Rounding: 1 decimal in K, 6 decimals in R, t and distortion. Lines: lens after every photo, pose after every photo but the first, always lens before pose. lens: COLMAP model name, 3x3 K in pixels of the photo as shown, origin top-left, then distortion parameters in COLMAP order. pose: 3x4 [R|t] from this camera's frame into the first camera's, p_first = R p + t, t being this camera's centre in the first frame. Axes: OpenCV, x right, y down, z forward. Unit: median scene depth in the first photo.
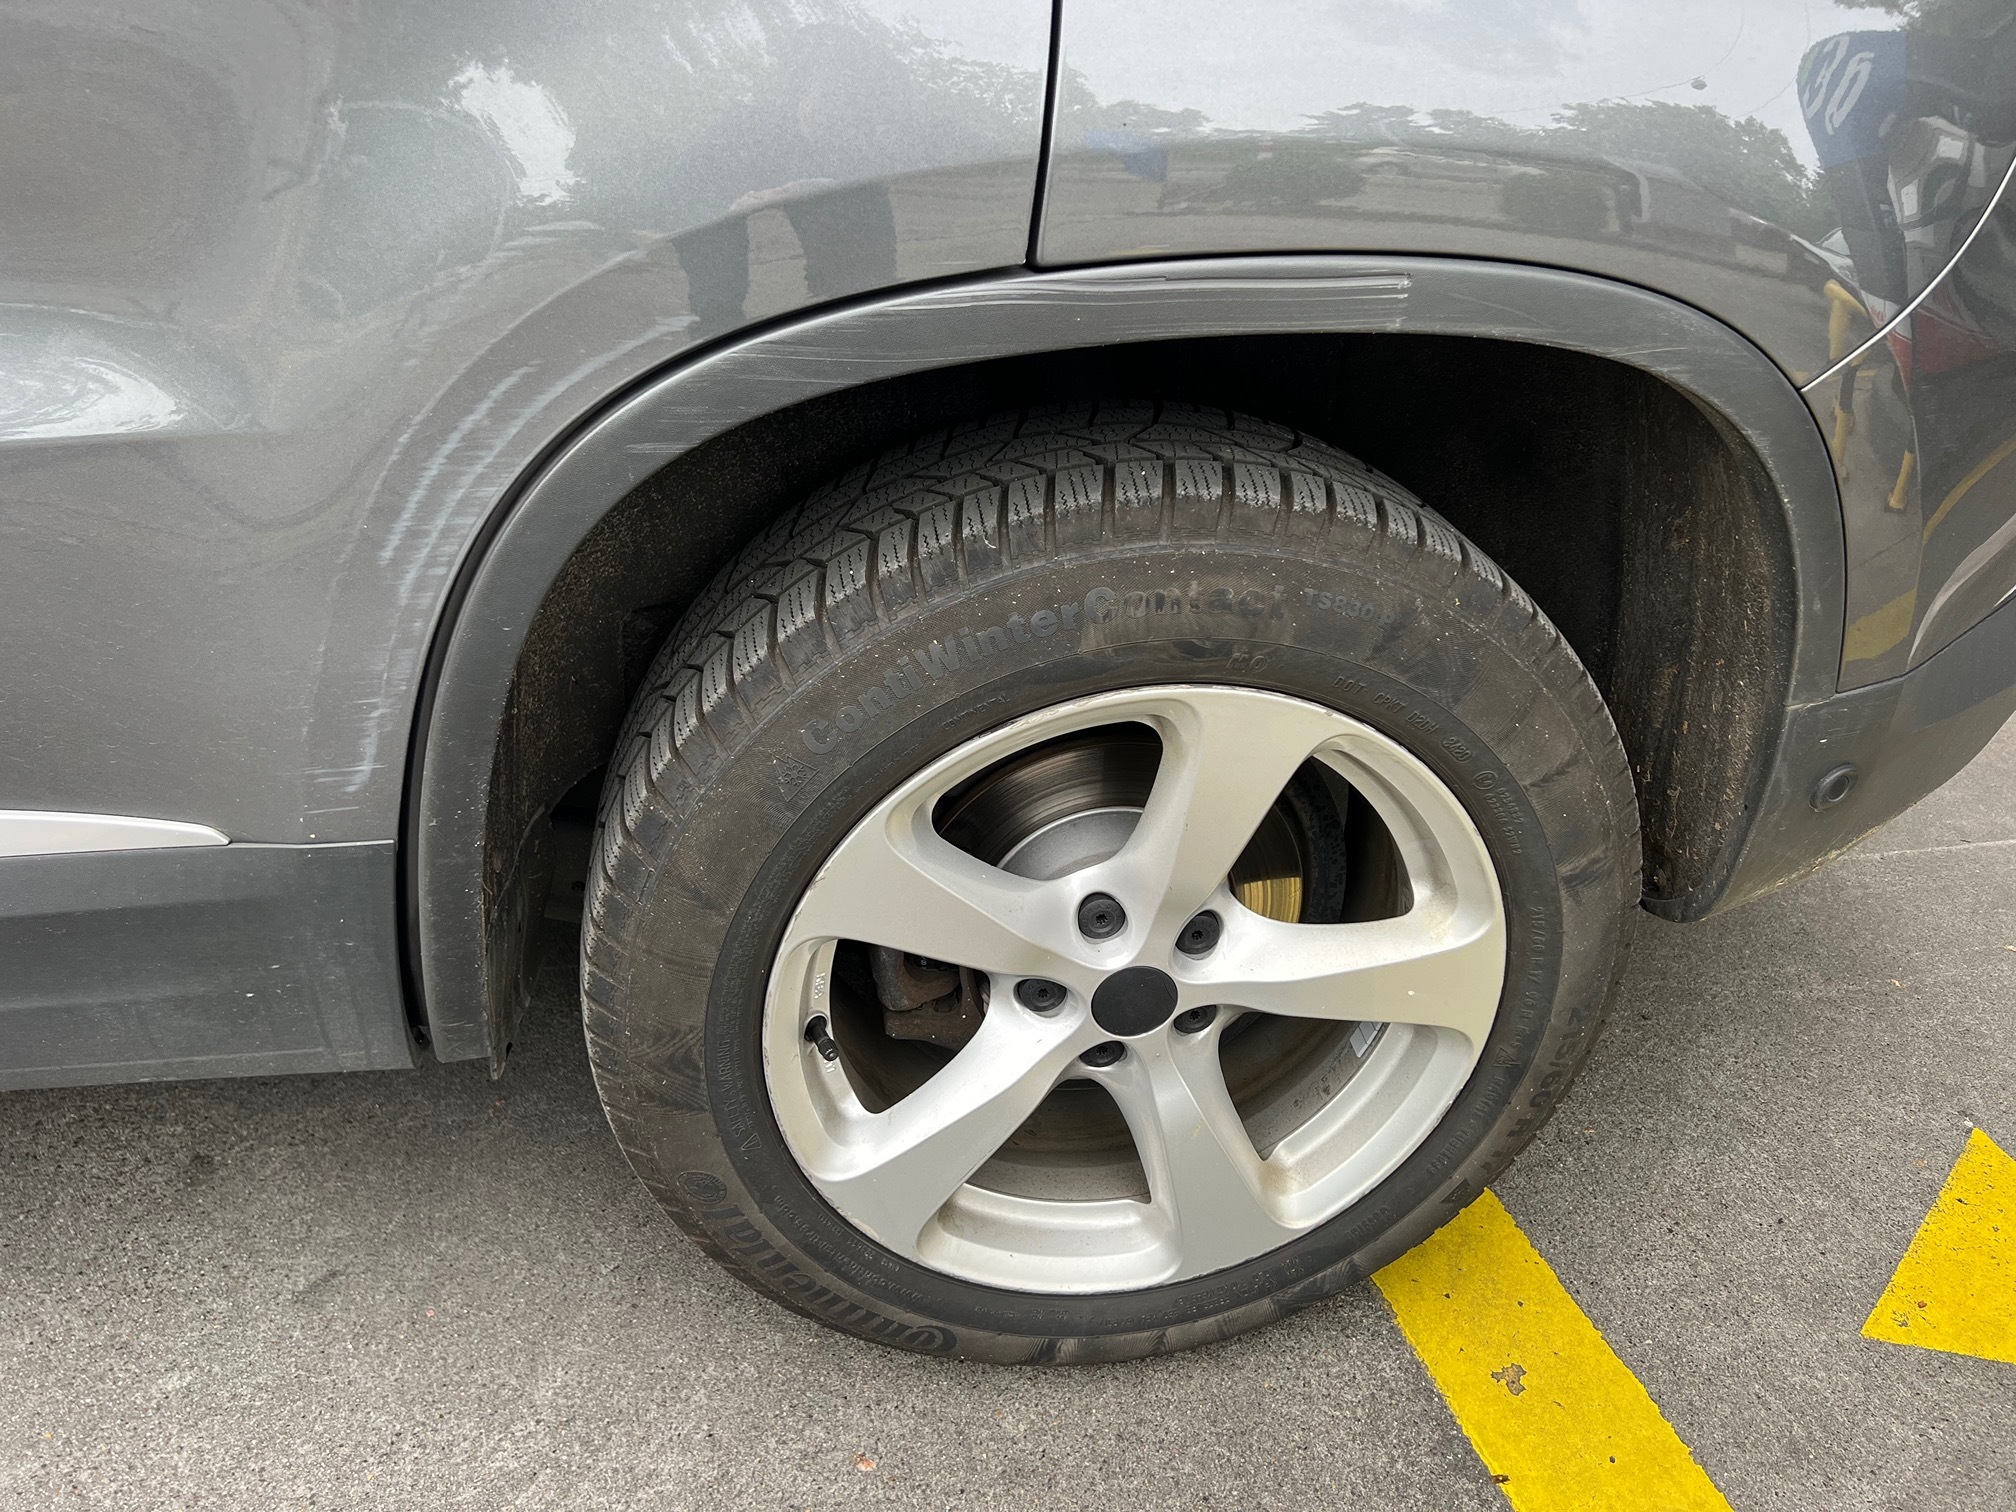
lens RADIAL K [[1502.5, 0, 1008.0], [0, 1502.5, 756.0], [0, 0, 1]] dist [0.164275, -0.261052]
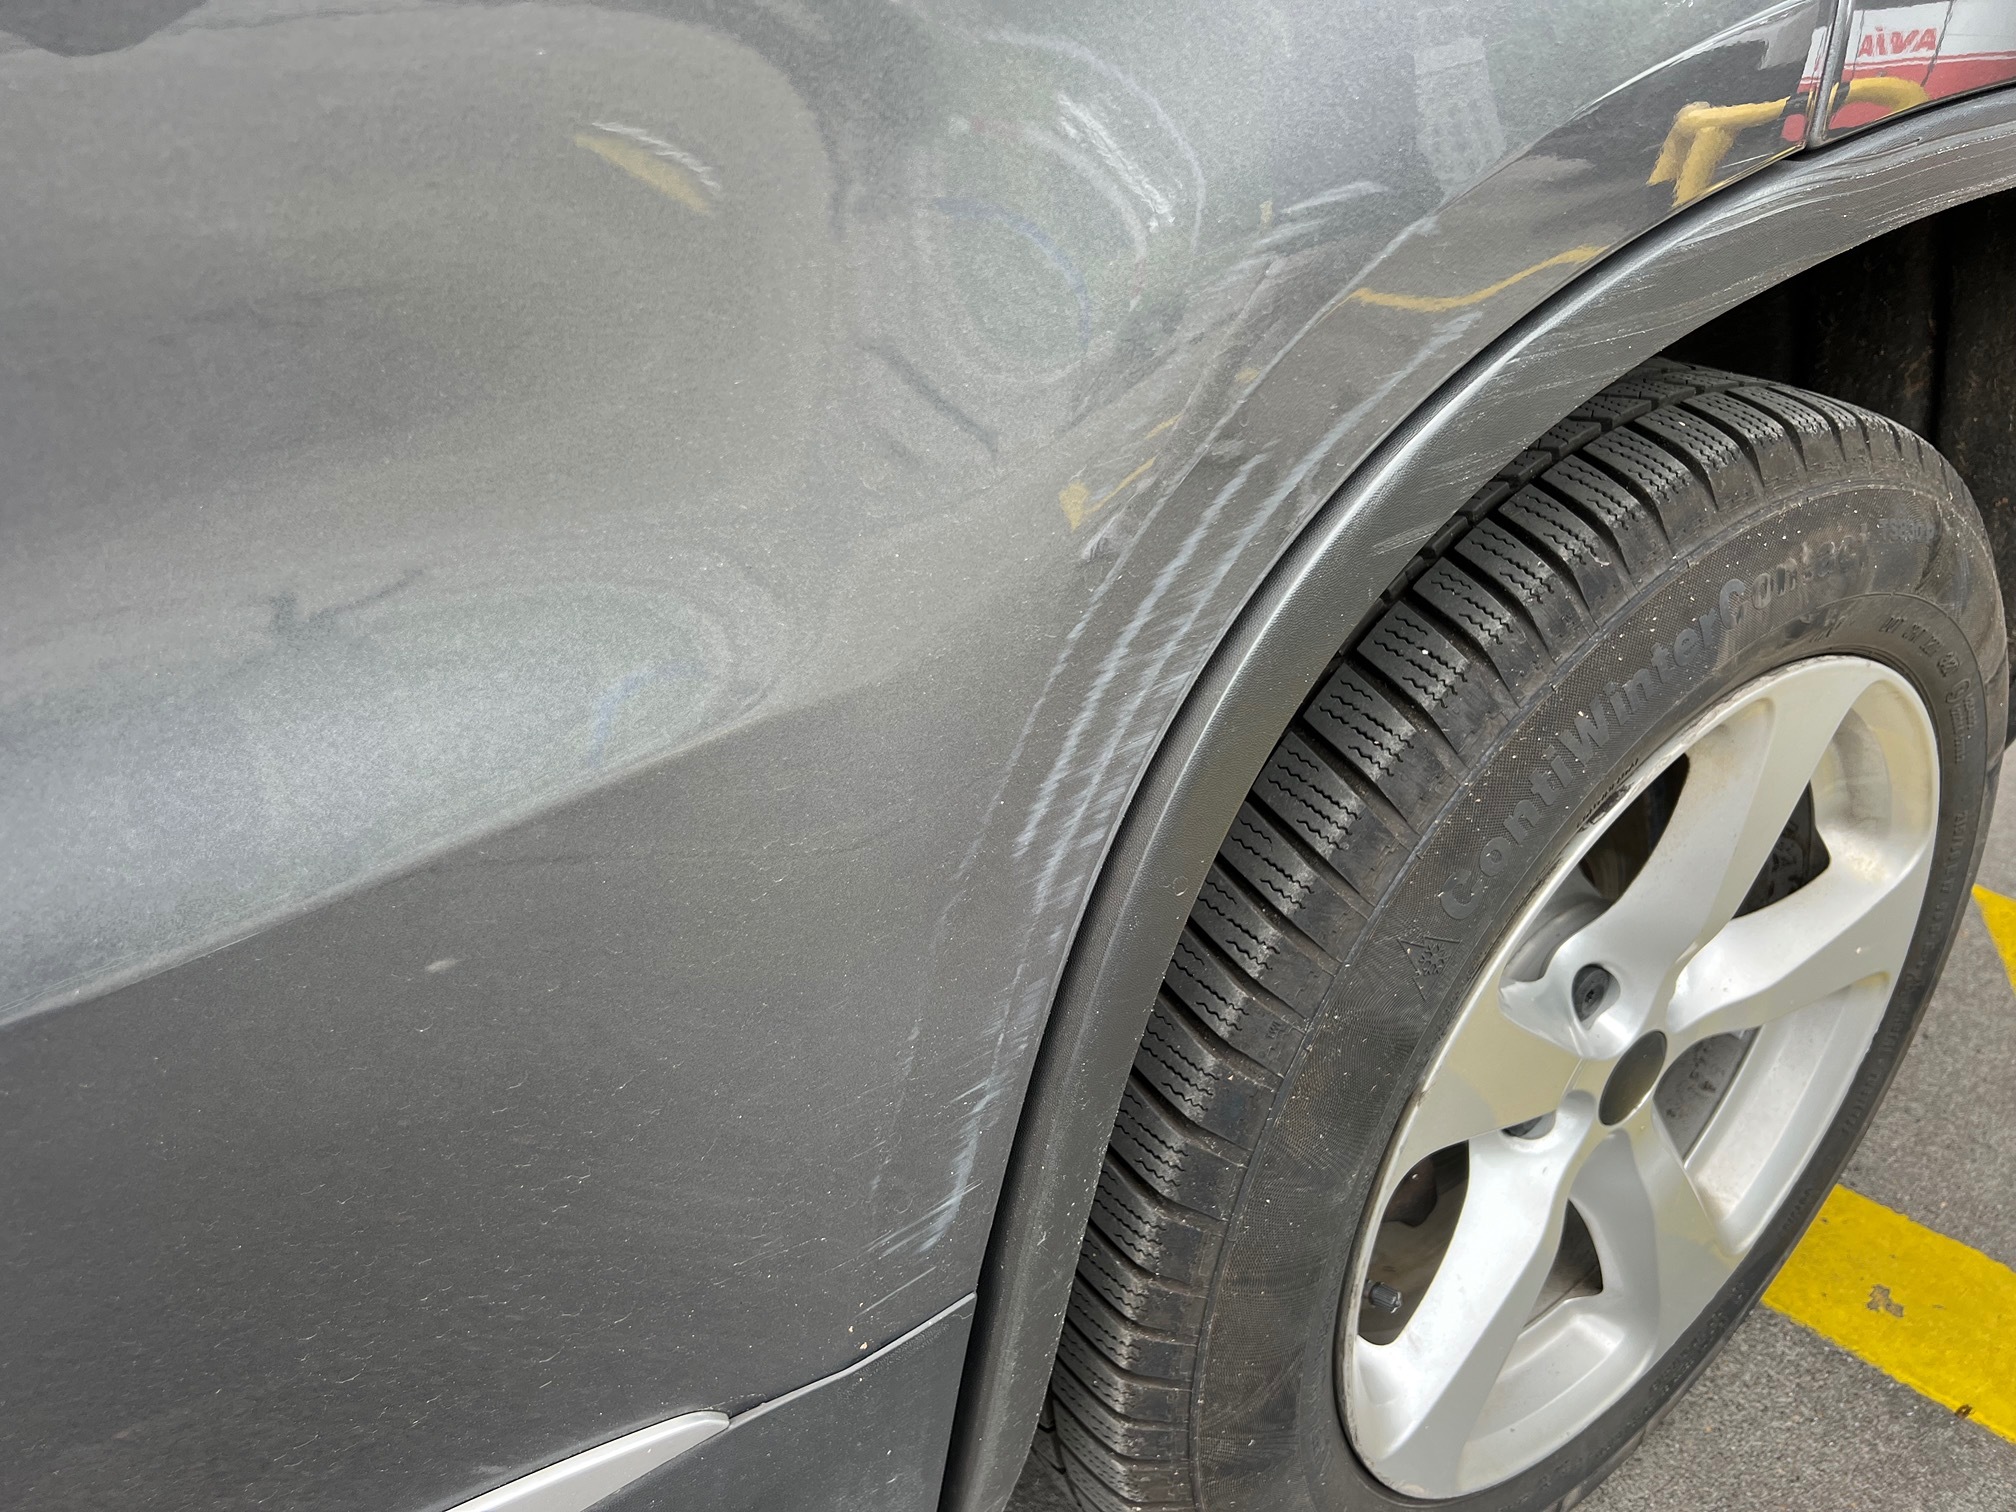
lens RADIAL K [[1522.3, 0, 1008.0], [0, 1522.3, 756.0], [0, 0, 1]] dist [0.110118, -0.103404]
pose [[0.872187, -0.291651, 0.392720, -0.572799], [0.286305, 0.955307, 0.073602, -0.187245], [-0.396634, 0.048243, 0.916708, 0.444870]]
